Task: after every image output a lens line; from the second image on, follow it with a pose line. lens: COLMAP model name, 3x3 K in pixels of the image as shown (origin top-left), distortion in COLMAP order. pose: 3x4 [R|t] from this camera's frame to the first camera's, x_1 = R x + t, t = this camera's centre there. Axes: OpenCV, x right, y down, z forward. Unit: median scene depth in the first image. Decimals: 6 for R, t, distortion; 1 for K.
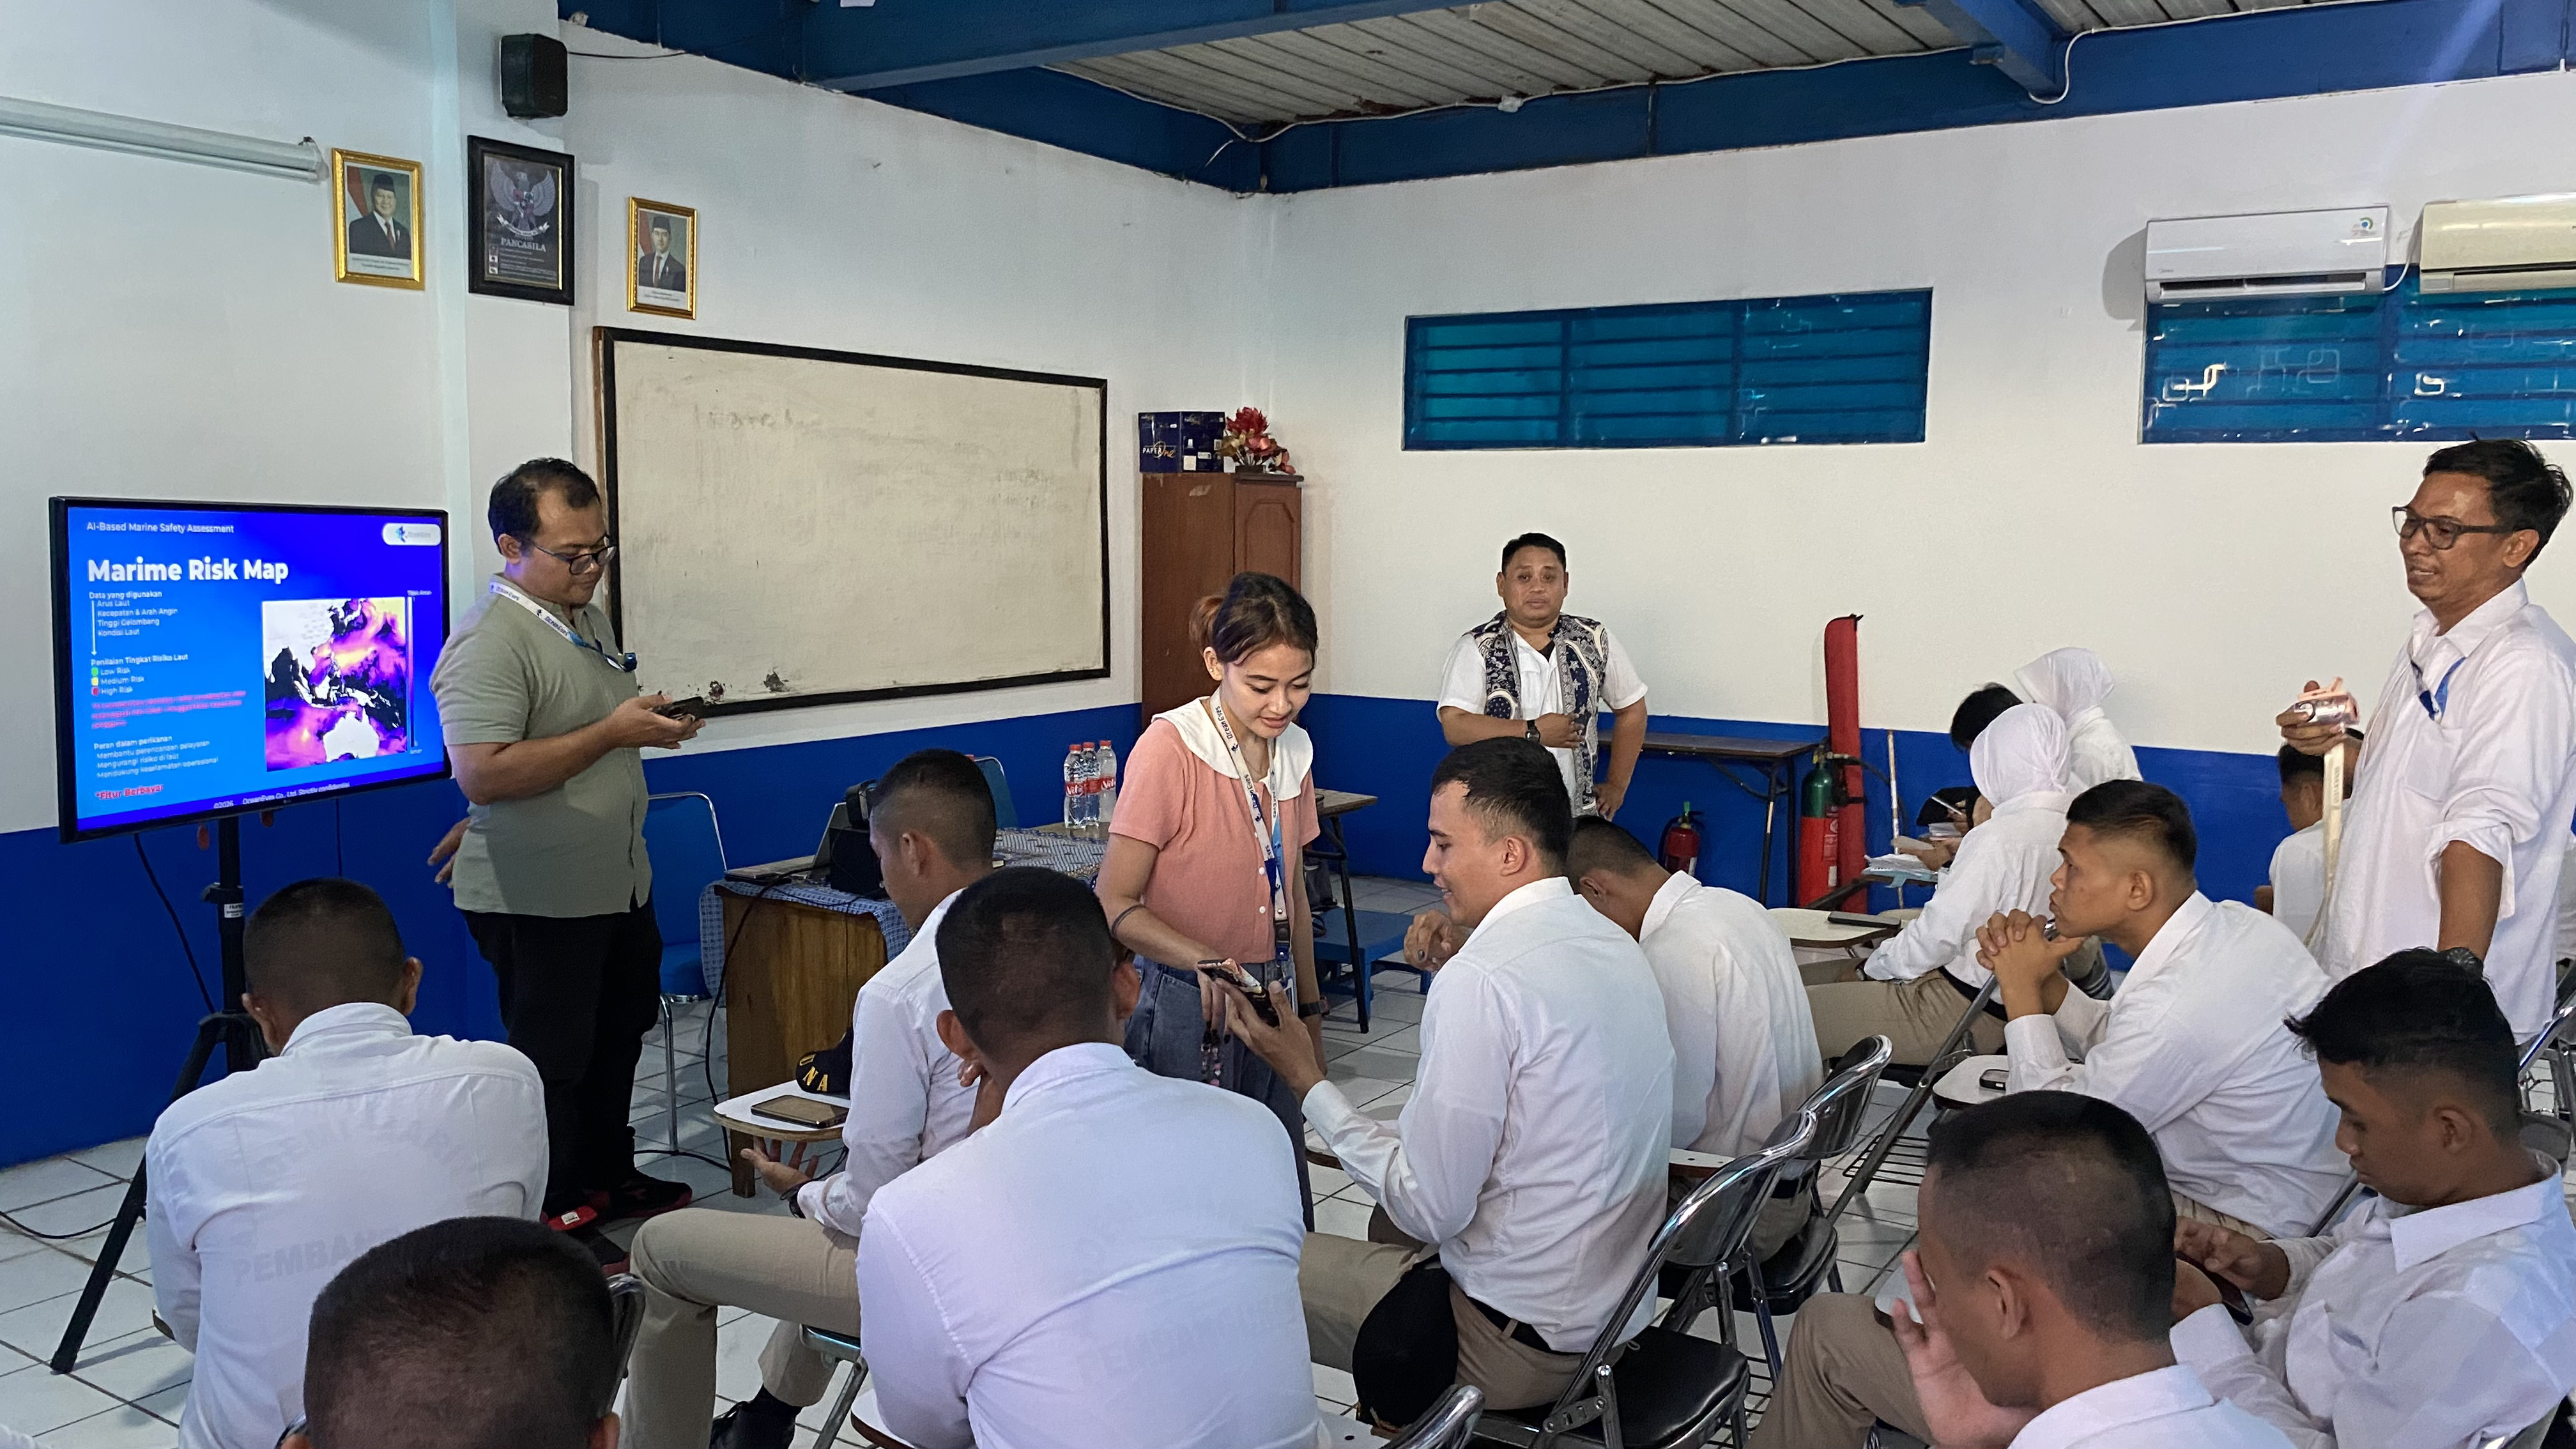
lens RADIAL K [[2001.2, 0, 1288.0], [0, 2001.2, 724.5], [0, 0, 1]] dist [0.114051, -0.233754]
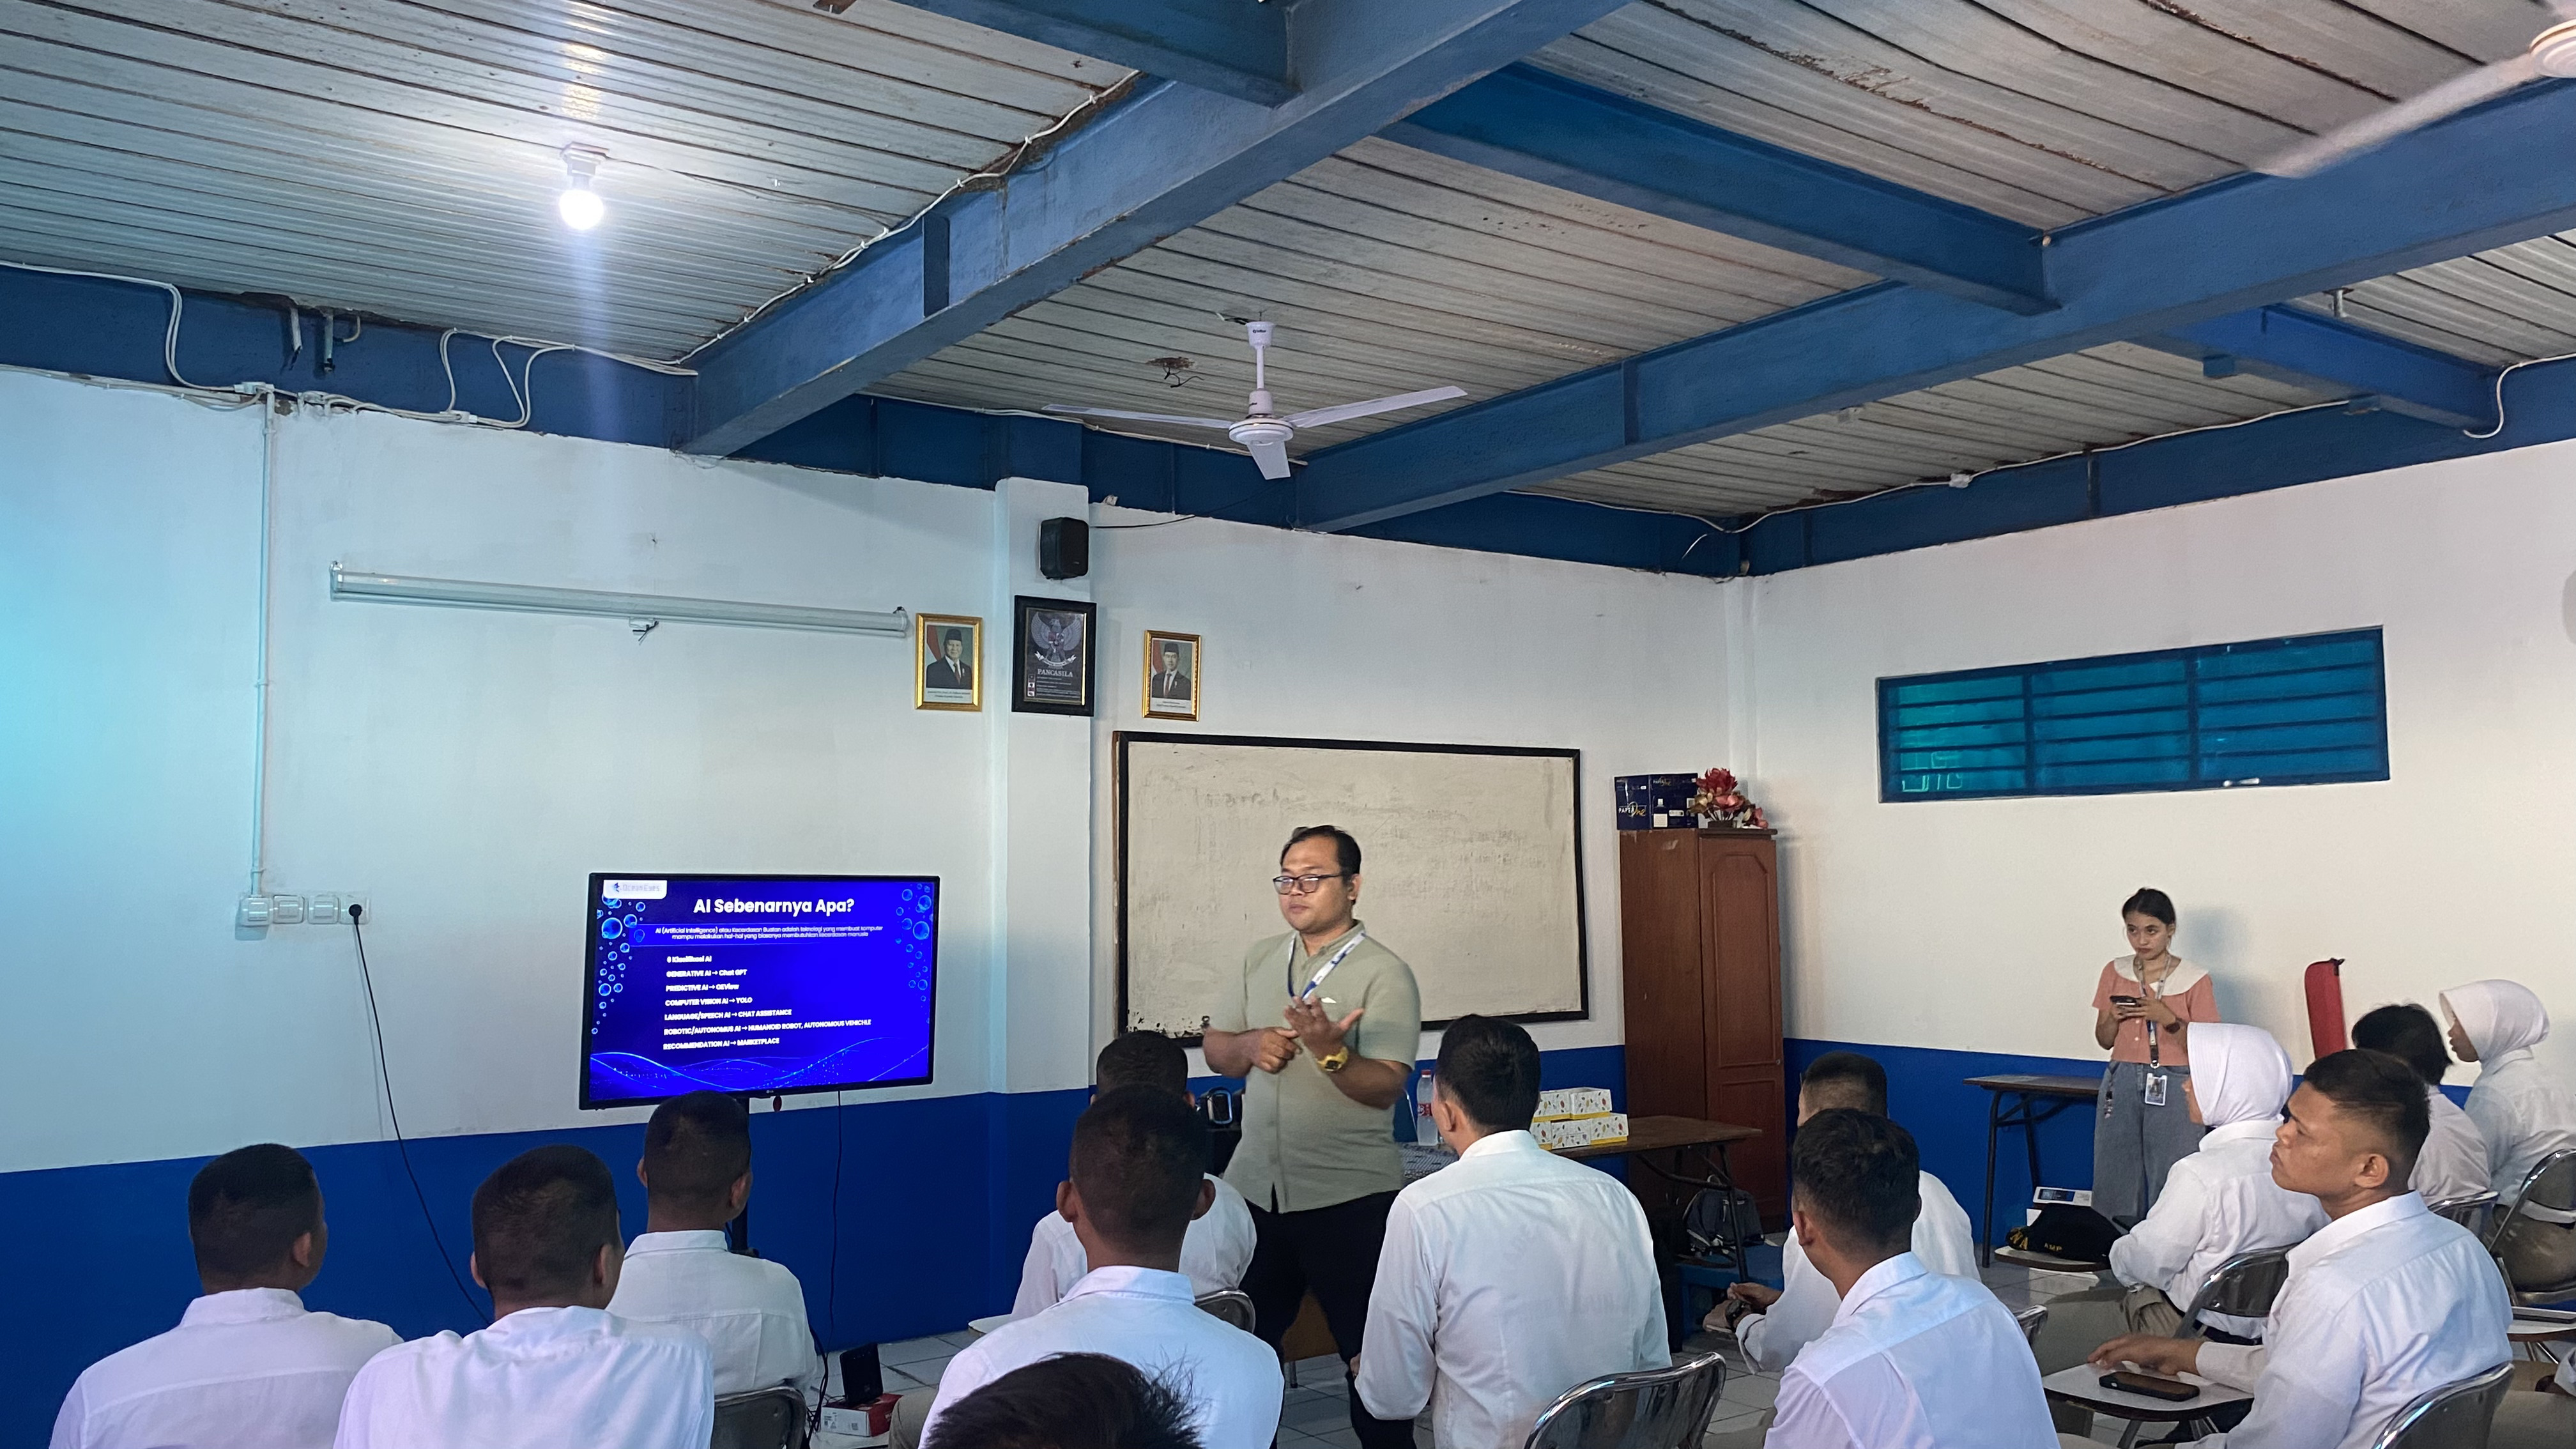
lens RADIAL K [[1929.4, 0, 1288.0], [0, 1929.4, 724.5], [0, 0, 1]] dist [0.098289, -0.177672]
pose [[0.931926, -0.047639, -0.359506, 0.159047], [-0.017644, 0.984204, -0.176158, 0.008948], [0.362219, 0.170509, 0.916365, -0.058940]]
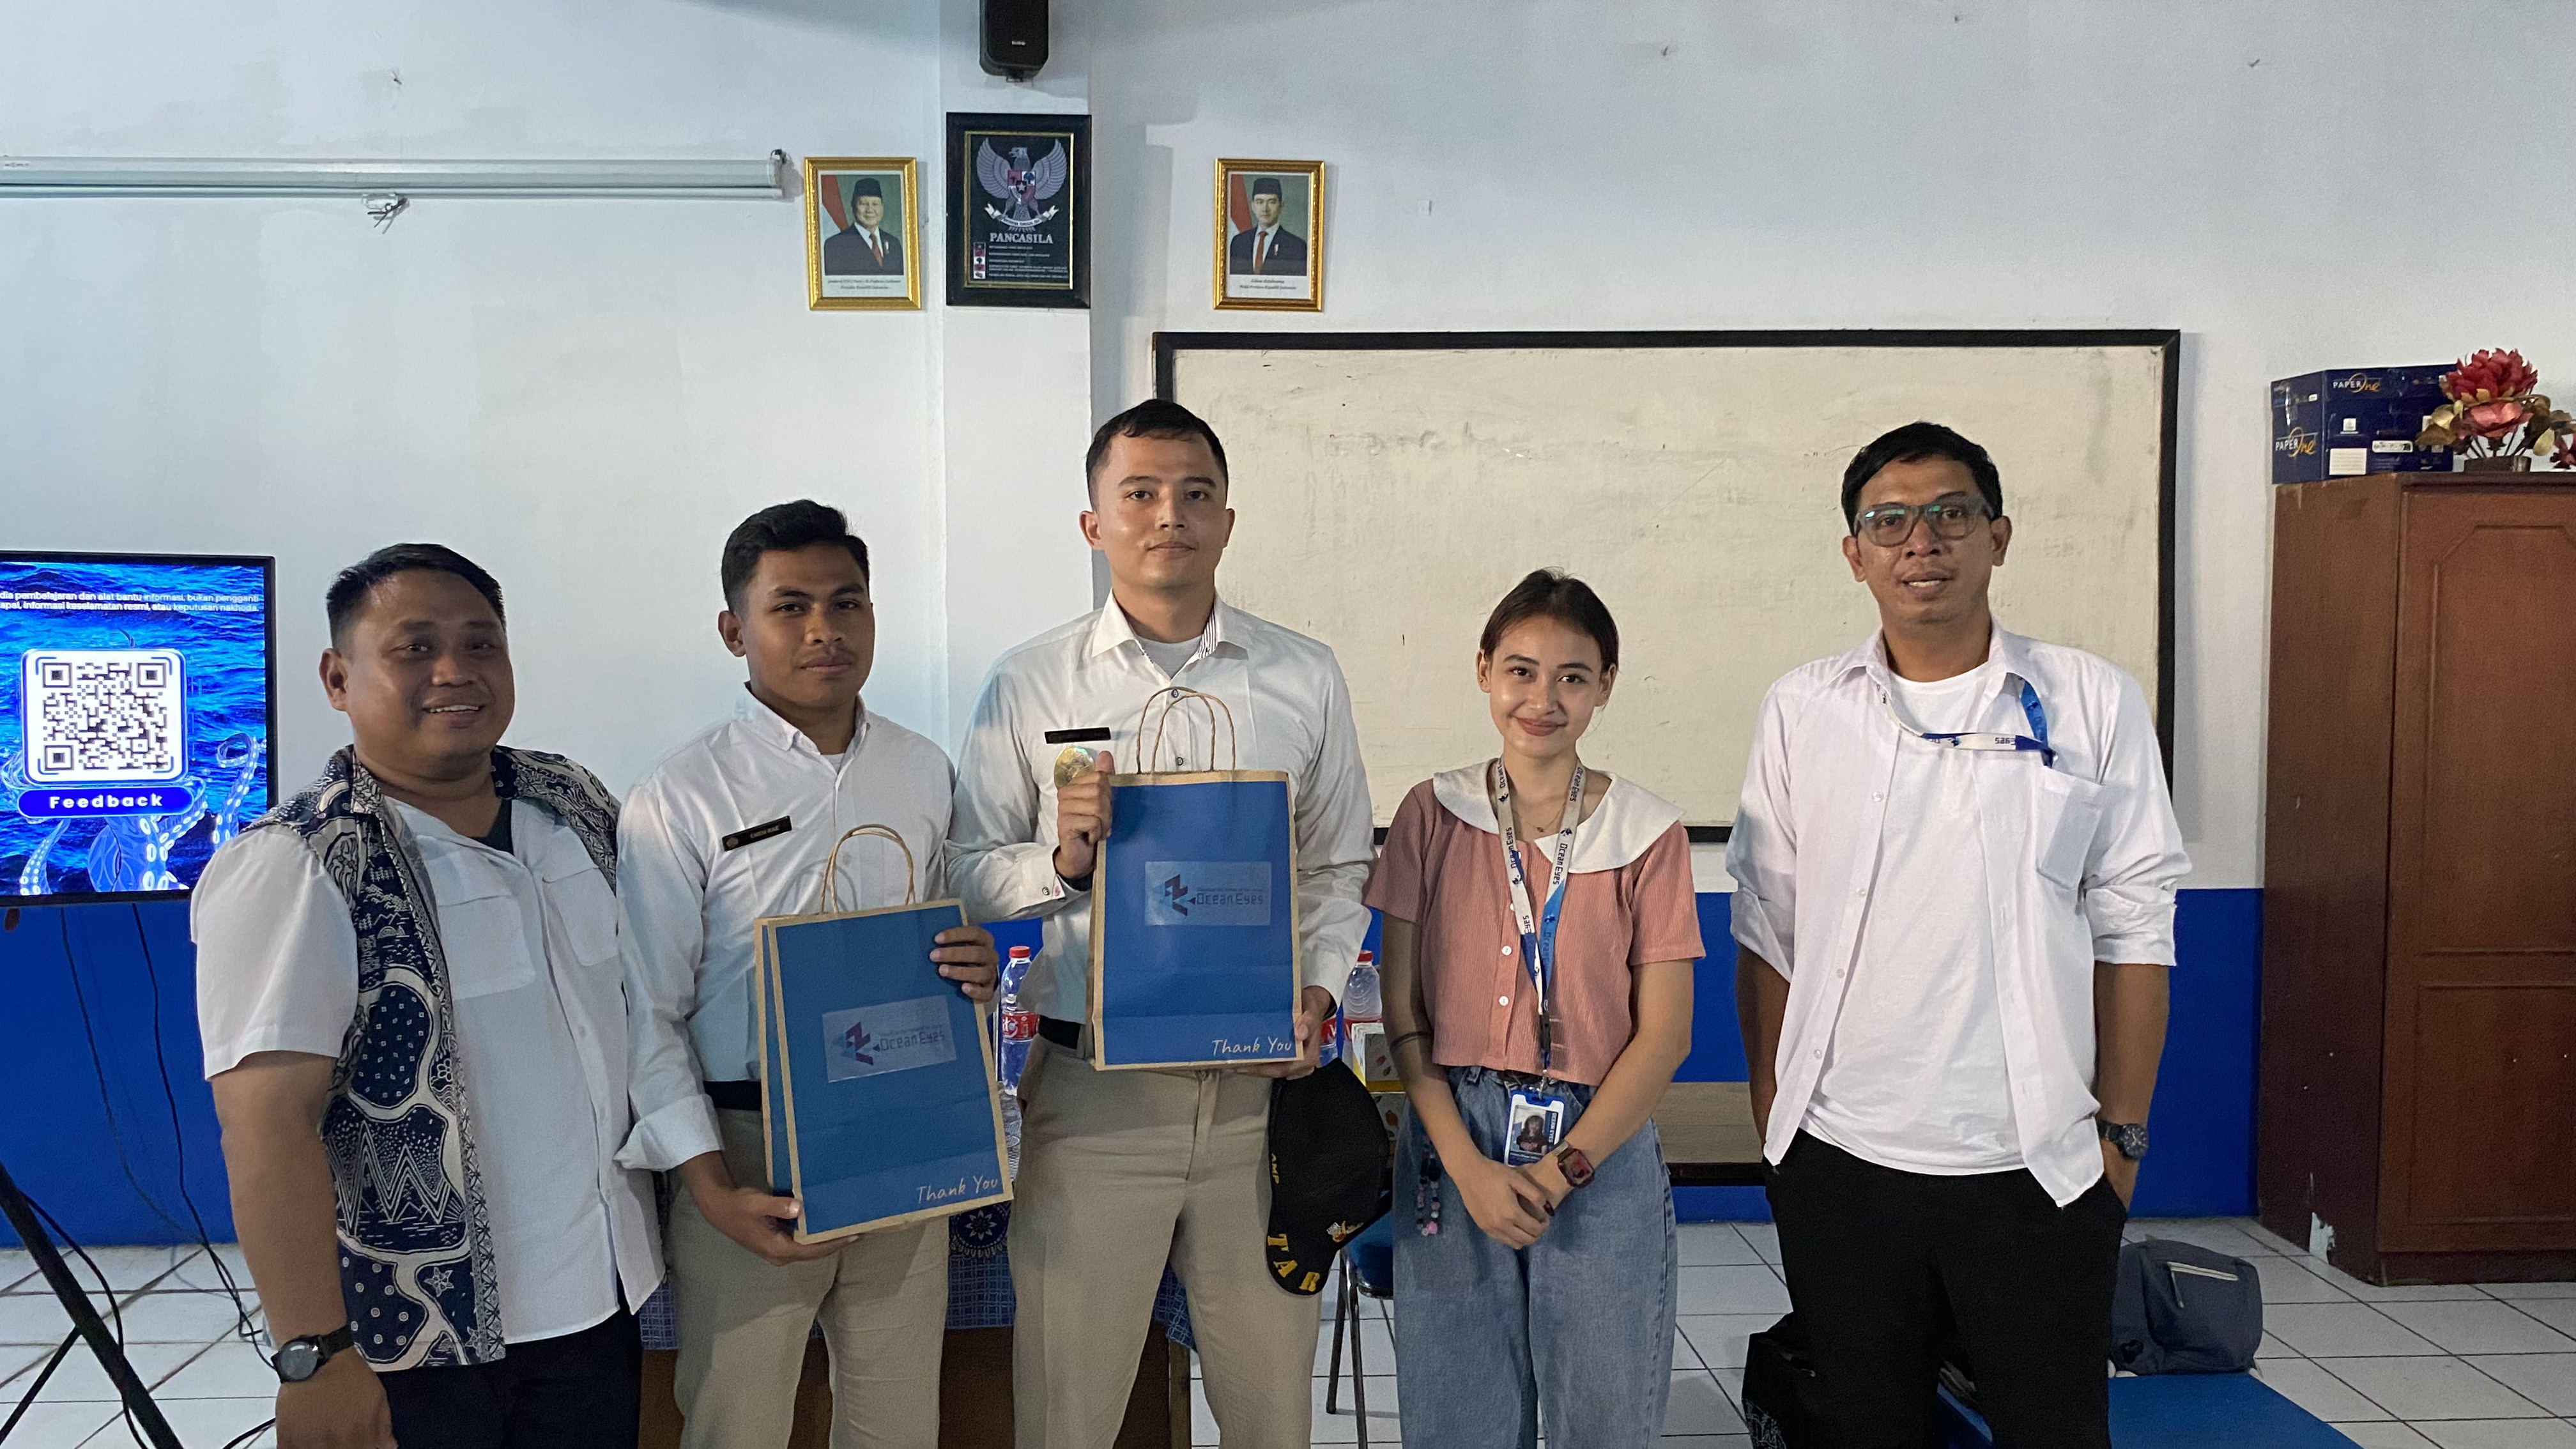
lens RADIAL K [[1929.4, 0, 1288.0], [0, 1929.4, 724.5], [0, 0, 1]] dist [0.098289, -0.177672]
pose [[0.580551, 0.034436, -0.813496, 0.243696], [-0.074040, 0.997199, -0.010626, -0.034305], [0.810851, 0.066400, 0.581474, 0.502387]]
